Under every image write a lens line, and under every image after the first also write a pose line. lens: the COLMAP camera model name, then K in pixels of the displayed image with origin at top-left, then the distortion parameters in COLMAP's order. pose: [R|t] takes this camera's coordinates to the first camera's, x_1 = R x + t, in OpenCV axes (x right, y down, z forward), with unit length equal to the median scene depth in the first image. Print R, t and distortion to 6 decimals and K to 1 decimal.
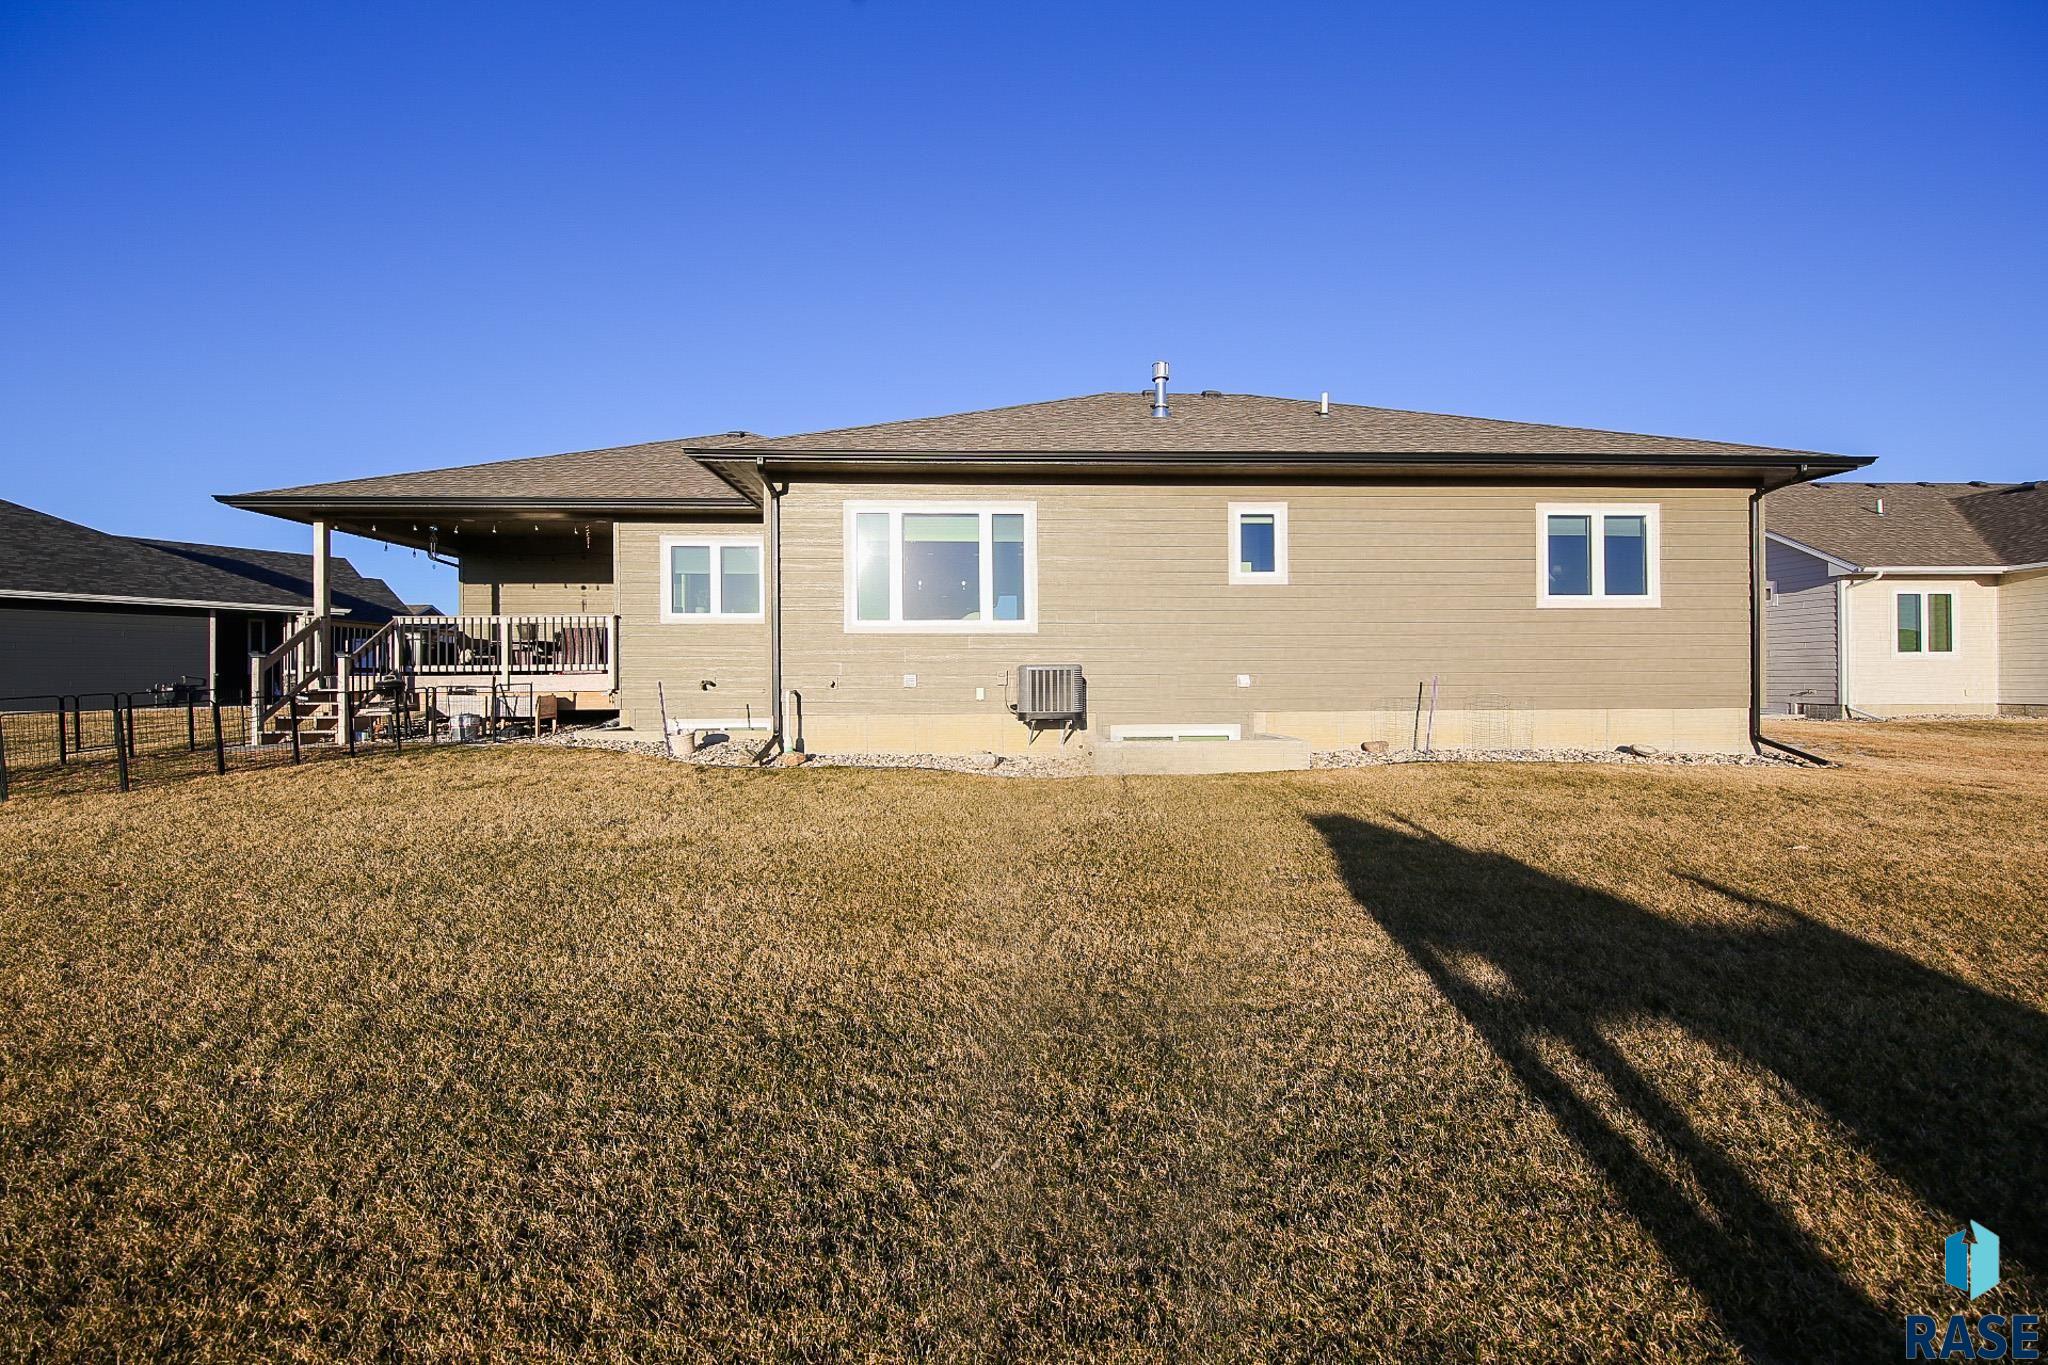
lens RADIAL K [[826.9, 0, 1017.0], [0, 826.9, 673.6], [0, 0, 1]] dist [-0.000888, 0.000124]
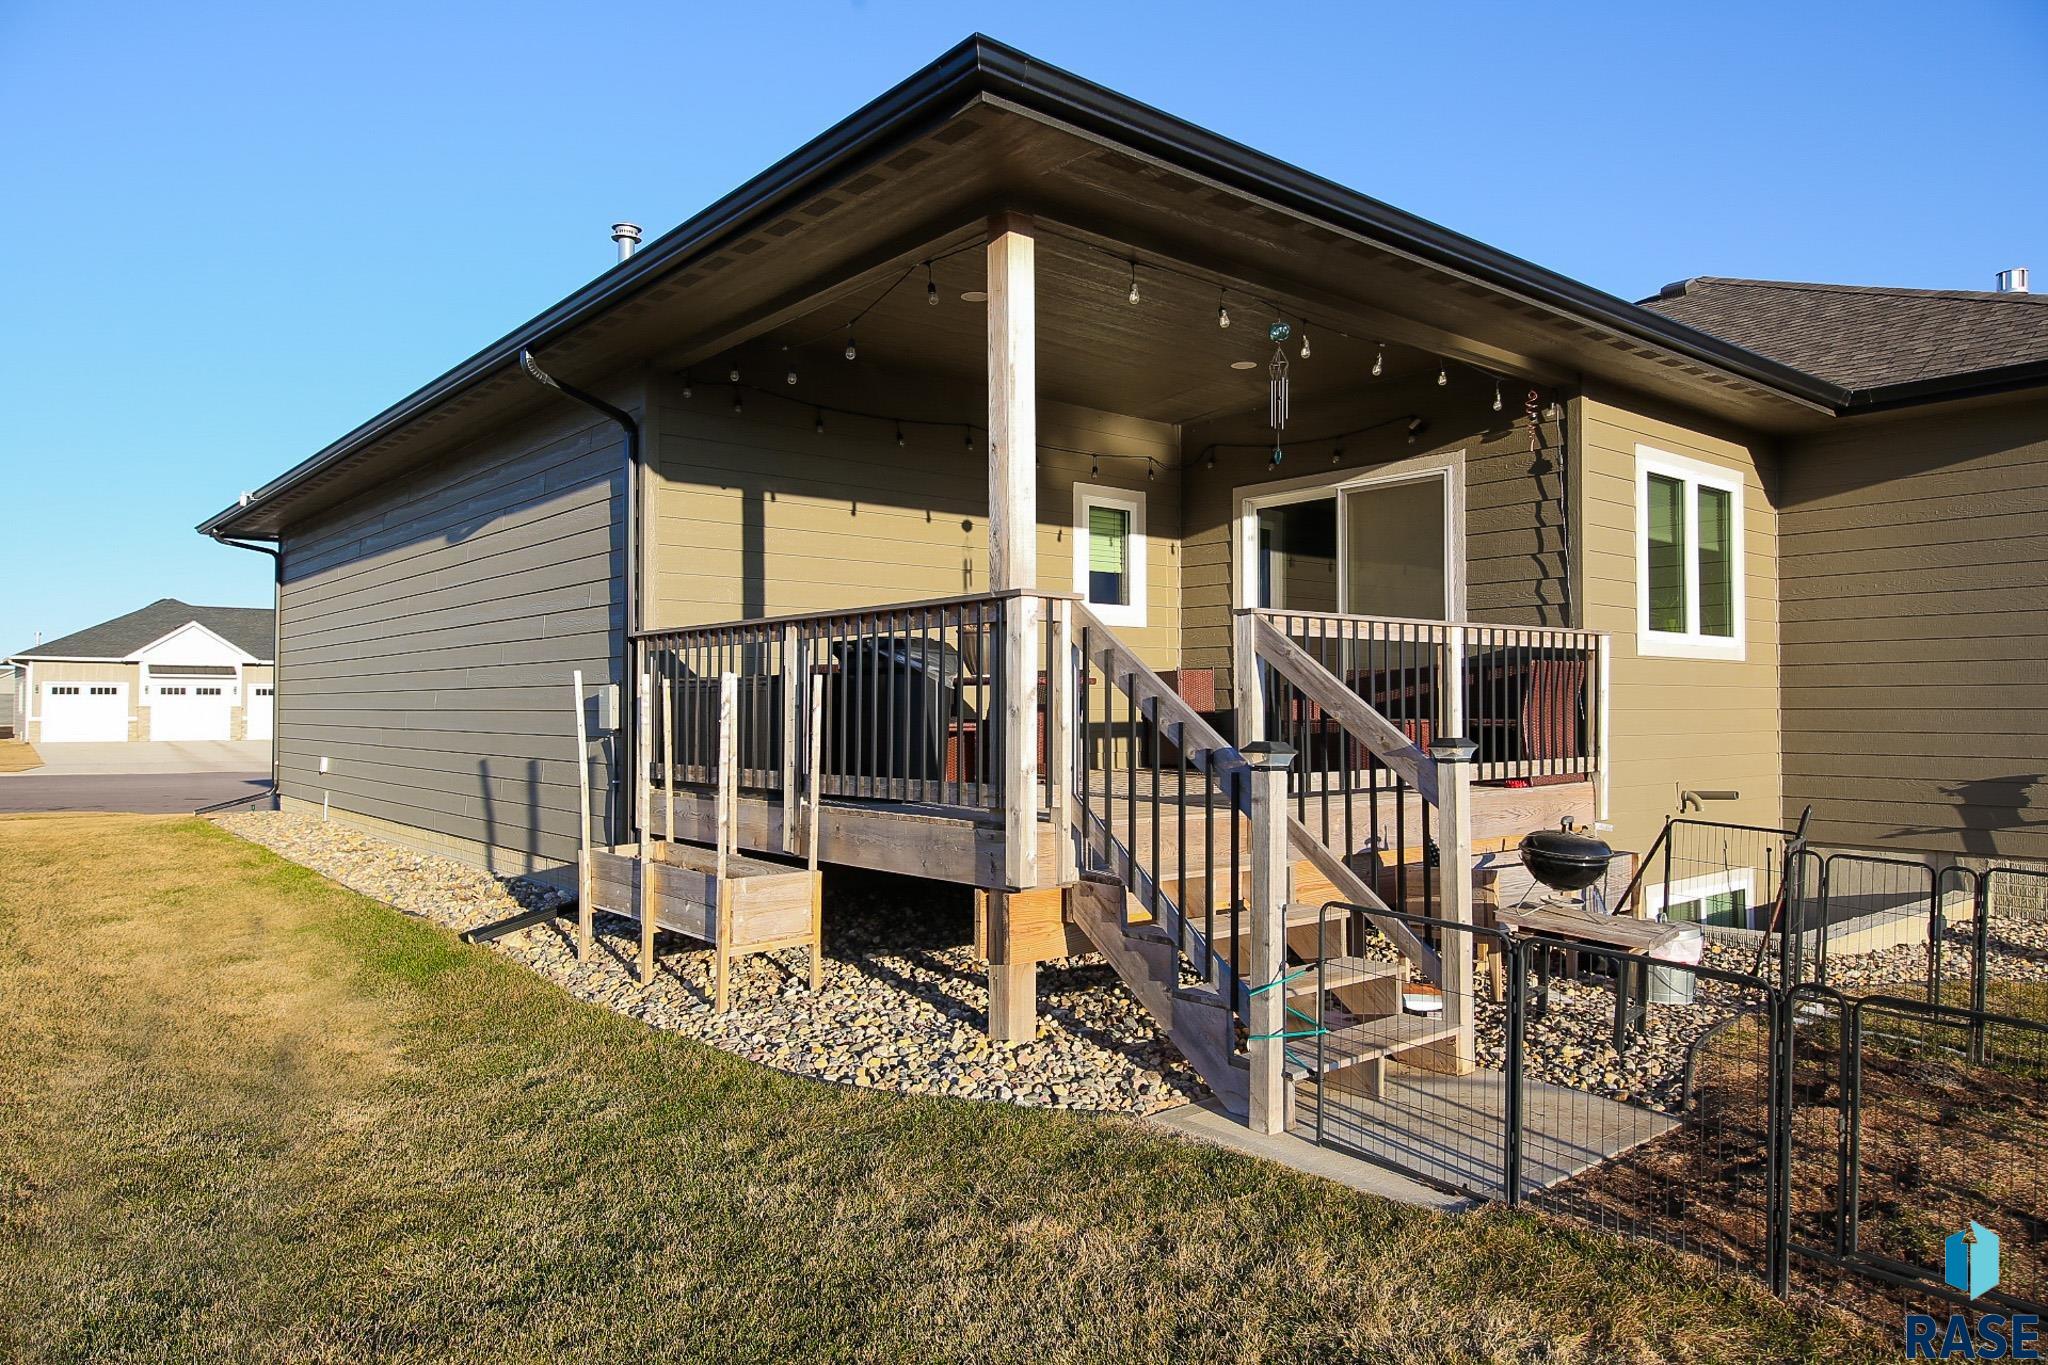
lens RADIAL K [[1291.2, 0, 1025.8], [0, 1291.2, 688.0], [0, 0, 1]] dist [0.021747, 0.002209]
pose [[0.787597, 0.013161, 0.616050, -1.296361], [-0.006385, 0.999893, -0.013199, -0.040446], [-0.616158, 0.006462, 0.787596, 0.806991]]
